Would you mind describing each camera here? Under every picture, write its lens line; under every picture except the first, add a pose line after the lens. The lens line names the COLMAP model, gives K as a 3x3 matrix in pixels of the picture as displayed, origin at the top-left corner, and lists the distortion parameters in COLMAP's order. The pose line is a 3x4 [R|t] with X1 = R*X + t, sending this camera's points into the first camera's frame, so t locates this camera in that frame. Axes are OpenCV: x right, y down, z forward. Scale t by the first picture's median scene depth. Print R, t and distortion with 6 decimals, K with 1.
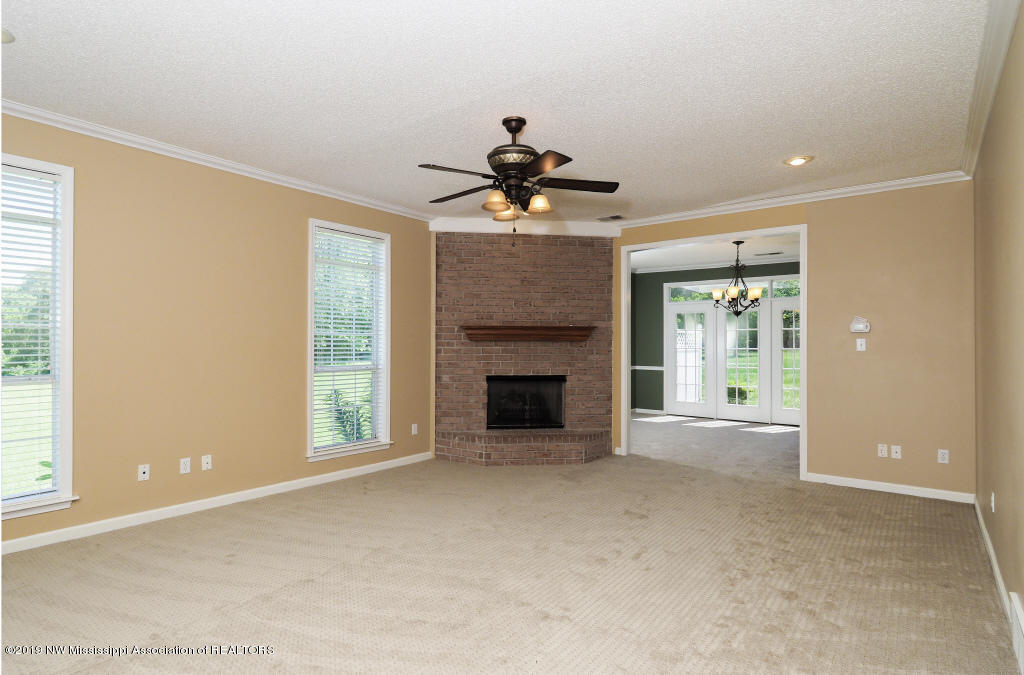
lens RADIAL K [[534.6, 0, 512.0], [0, 534.6, 337.5], [0, 0, 1]] dist [-0.000482, -0.000030]
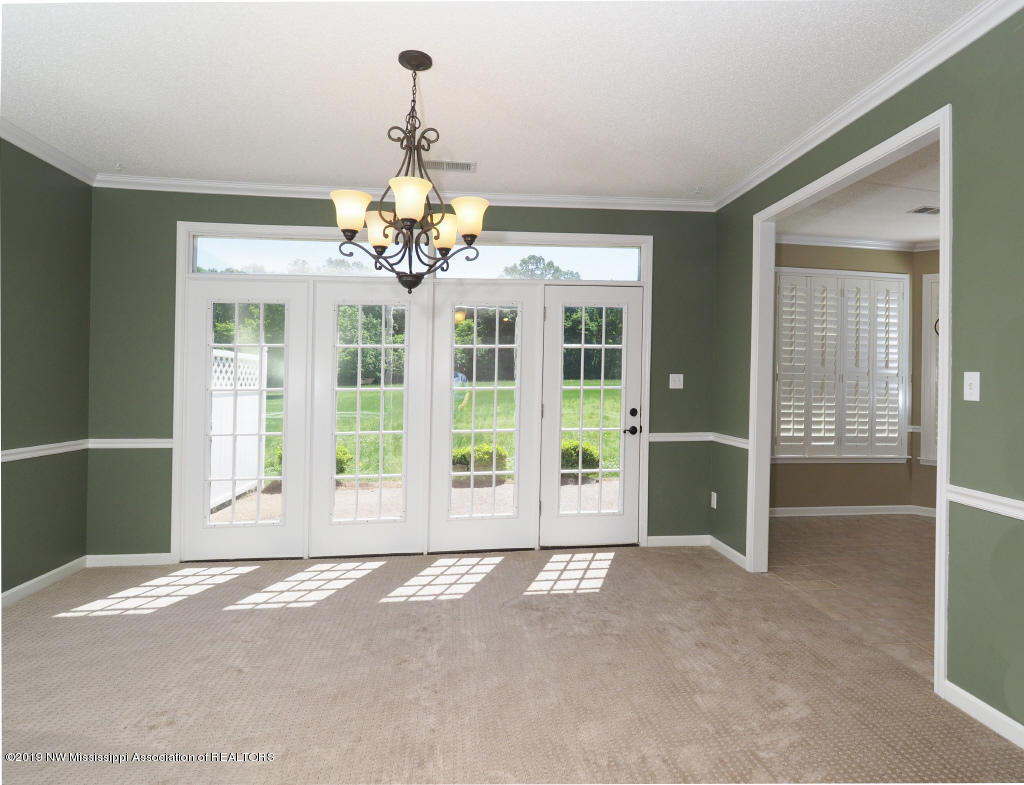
lens RADIAL K [[557.8, 0, 512.0], [0, 557.8, 392.5], [0, 0, 1]] dist [-0.000491, -0.000072]
pose [[0.708034, 0.001811, 0.706176, 0.173010], [-0.014463, 0.999824, 0.011936, 0.012761], [-0.706030, -0.018665, 0.707936, 0.543569]]
